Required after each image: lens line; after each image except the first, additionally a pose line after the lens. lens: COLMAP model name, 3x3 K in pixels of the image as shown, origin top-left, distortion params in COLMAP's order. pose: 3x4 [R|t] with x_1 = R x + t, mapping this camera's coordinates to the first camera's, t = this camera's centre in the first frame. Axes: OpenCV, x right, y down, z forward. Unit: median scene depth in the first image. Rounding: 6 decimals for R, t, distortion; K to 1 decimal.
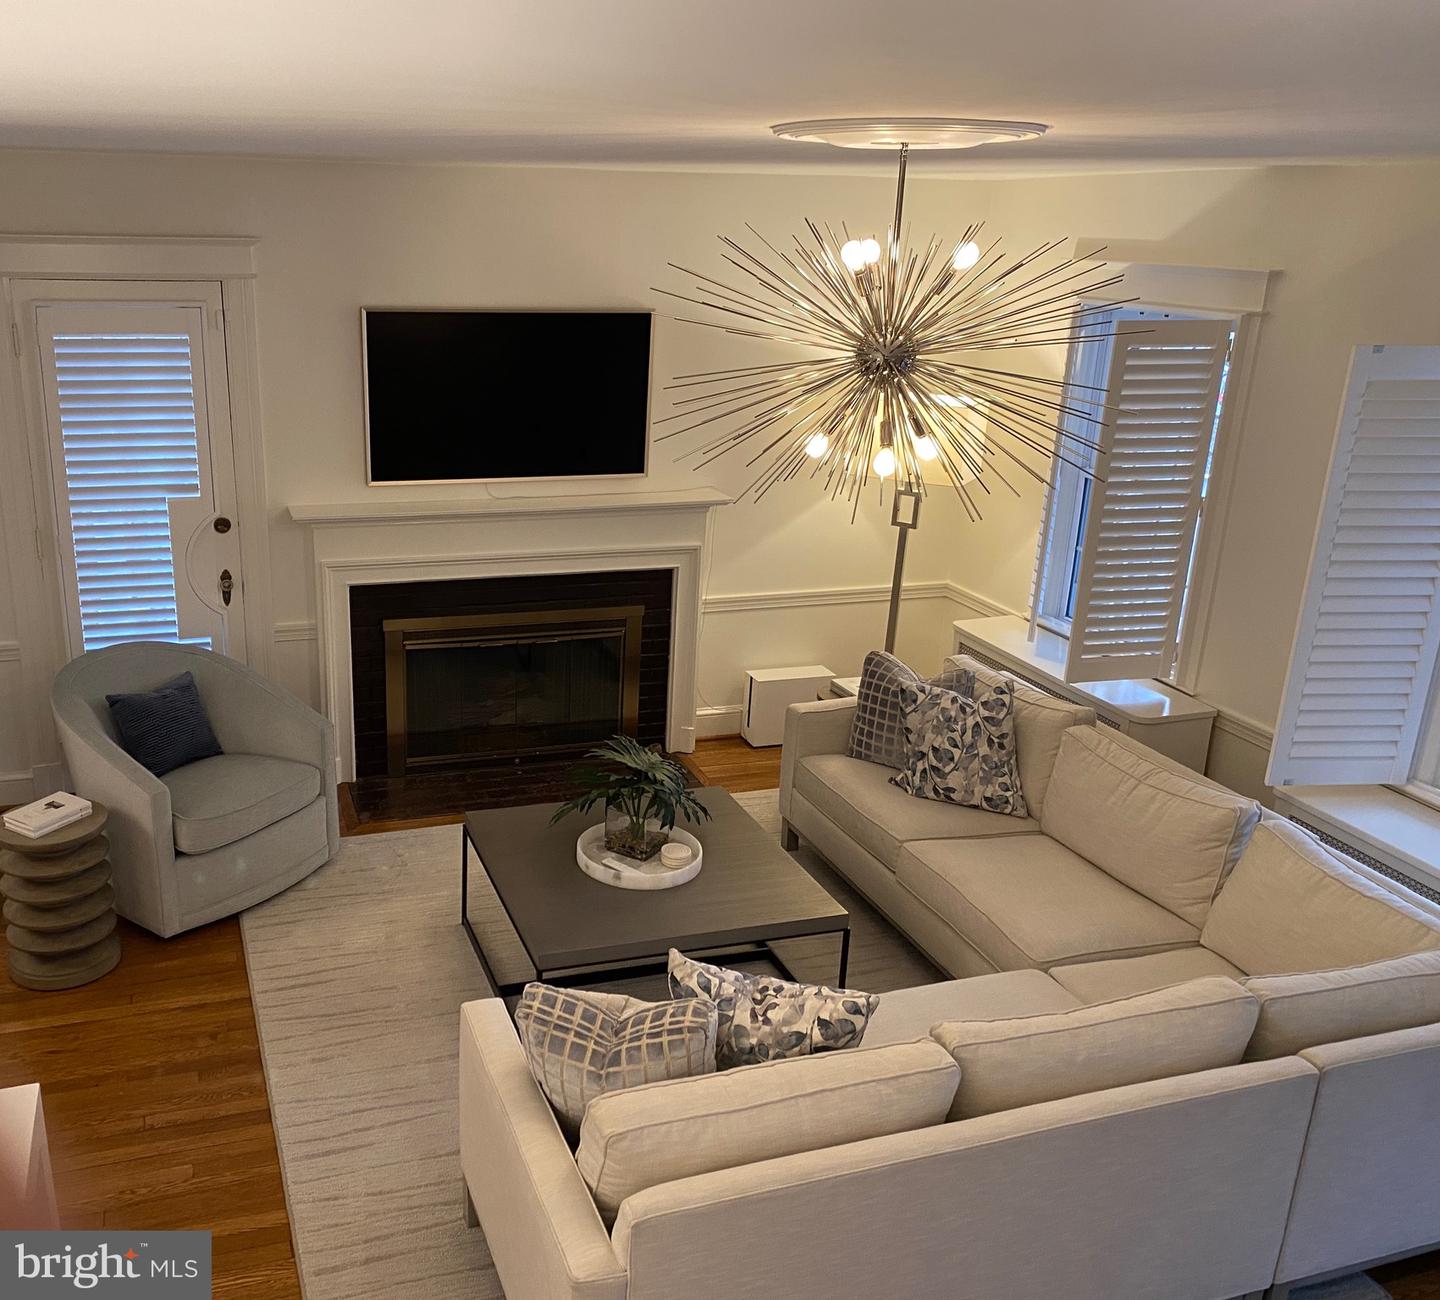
lens RADIAL K [[1327.5, 0, 560.4], [0, 1327.5, 623.3], [0, 0, 1]] dist [0.049296, 0.000000]
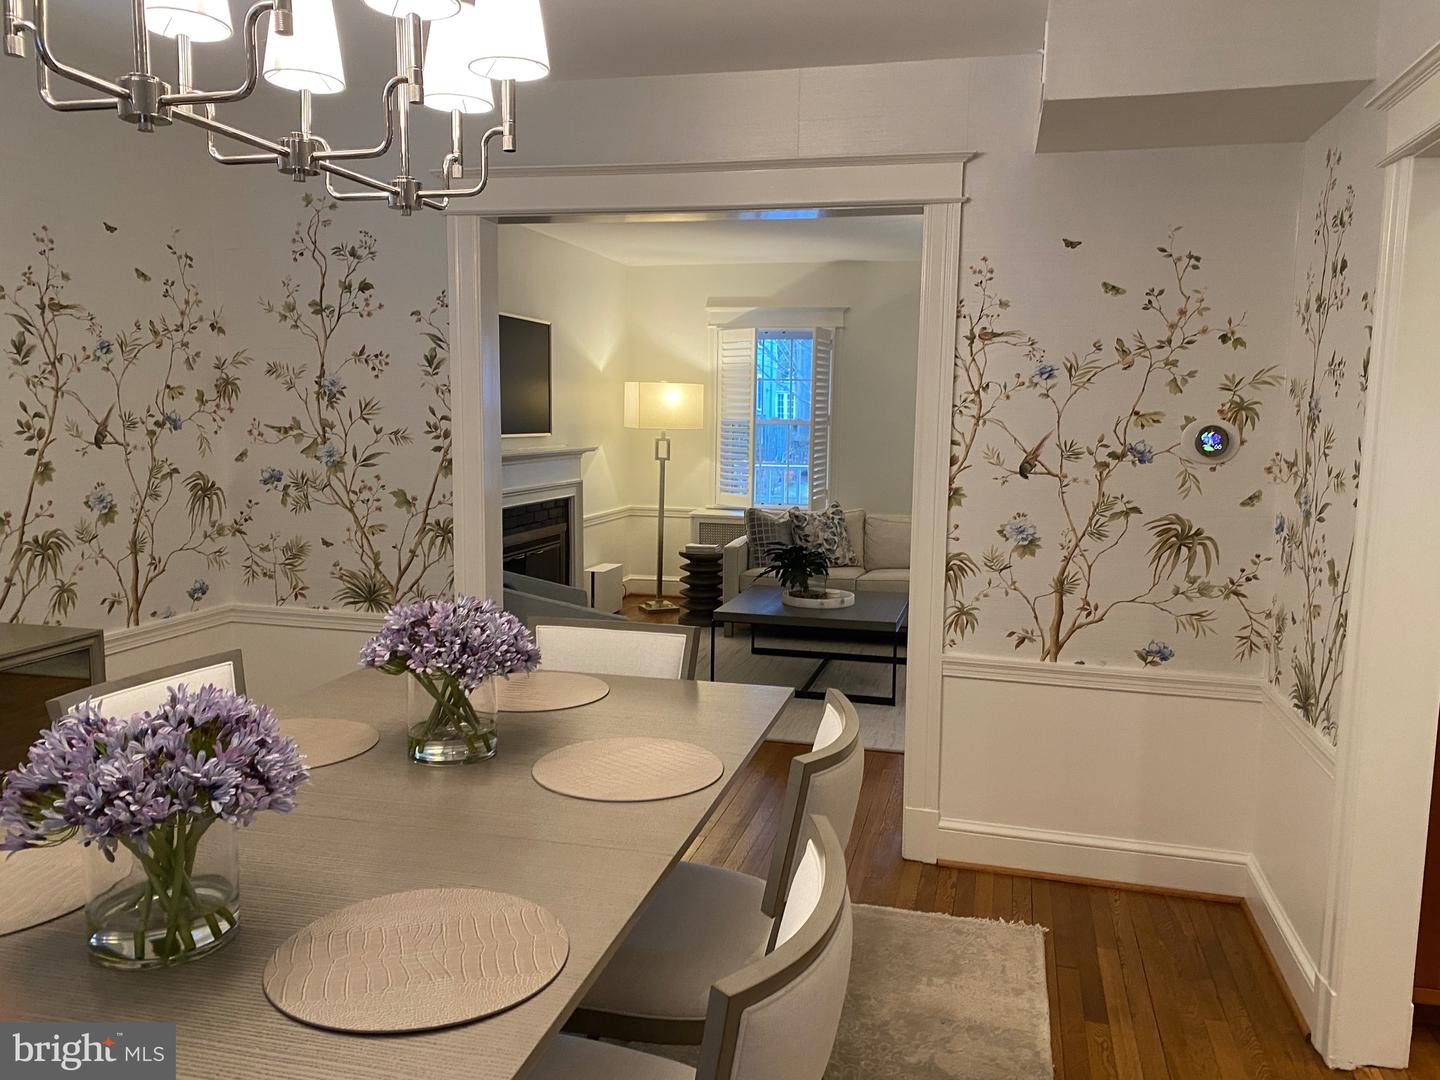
lens RADIAL K [[1085.1, 0, 726.0], [0, 1085.1, 541.3], [0, 0, 1]] dist [0.031834, -0.026430]
pose [[0.524659, -0.114806, 0.843536, -1.064687], [0.246494, 0.968907, -0.021444, 0.092670], [-0.814846, 0.219177, 0.536645, 0.289752]]
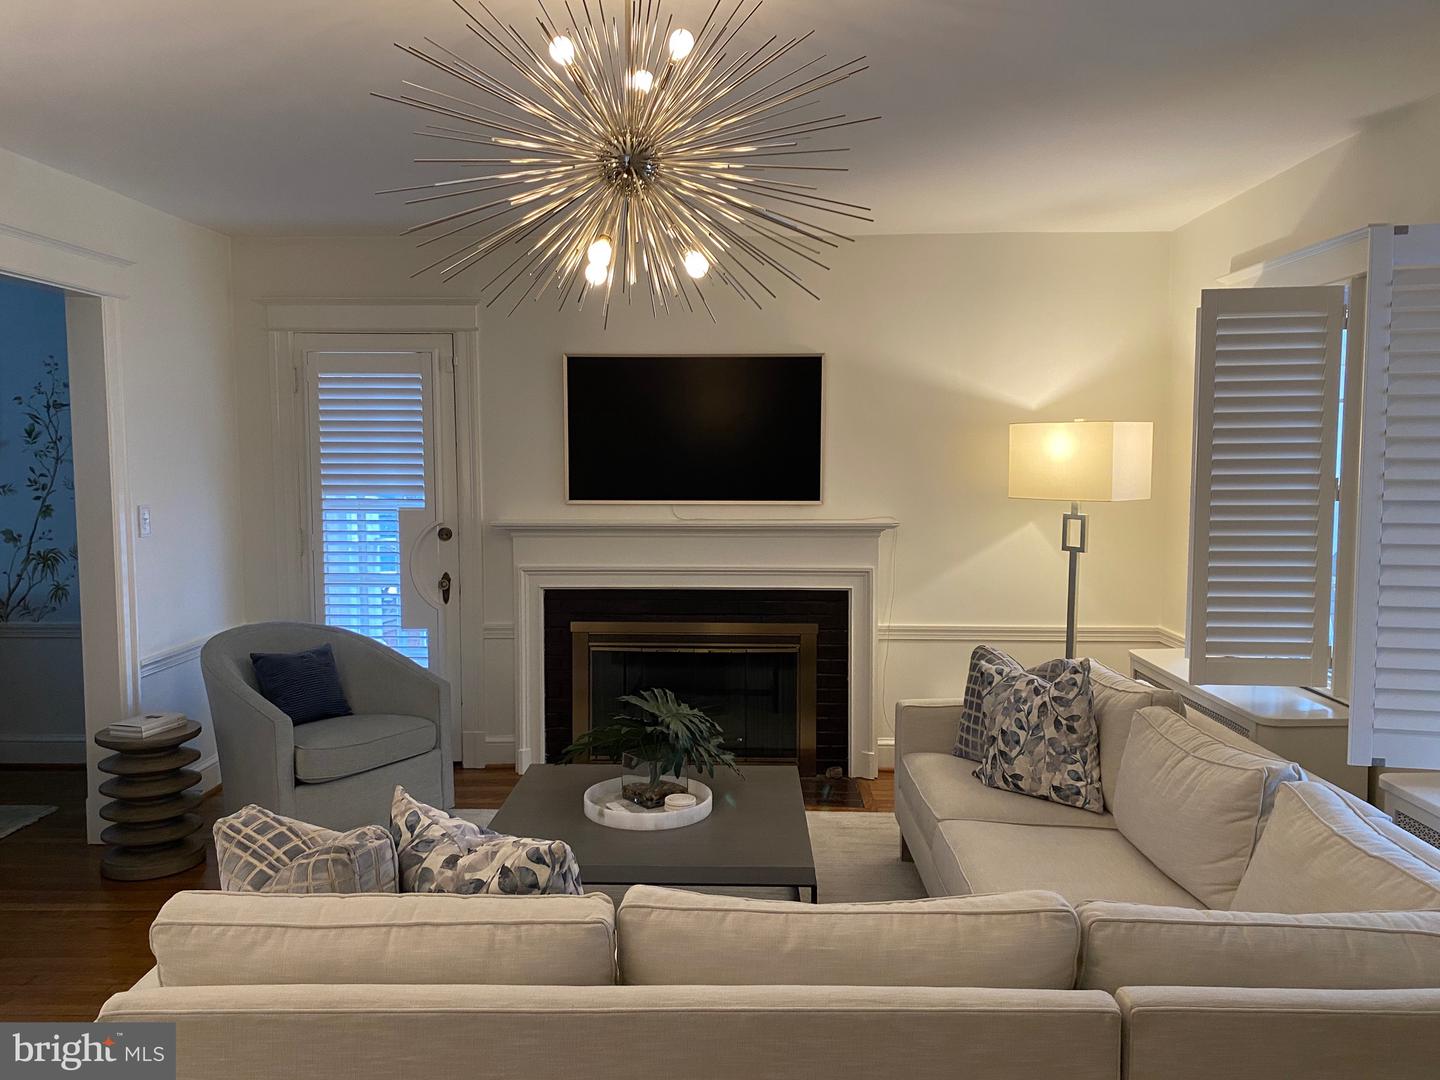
lens RADIAL K [[1085.1, 0, 710.1], [0, 1085.1, 541.8], [0, 0, 1]] dist [0.031834, -0.026430]
pose [[0.946740, 0.004256, -0.321969, 0.328197], [-0.075782, 0.974771, -0.209949, 0.138450], [0.312953, 0.223166, 0.923178, 0.210793]]
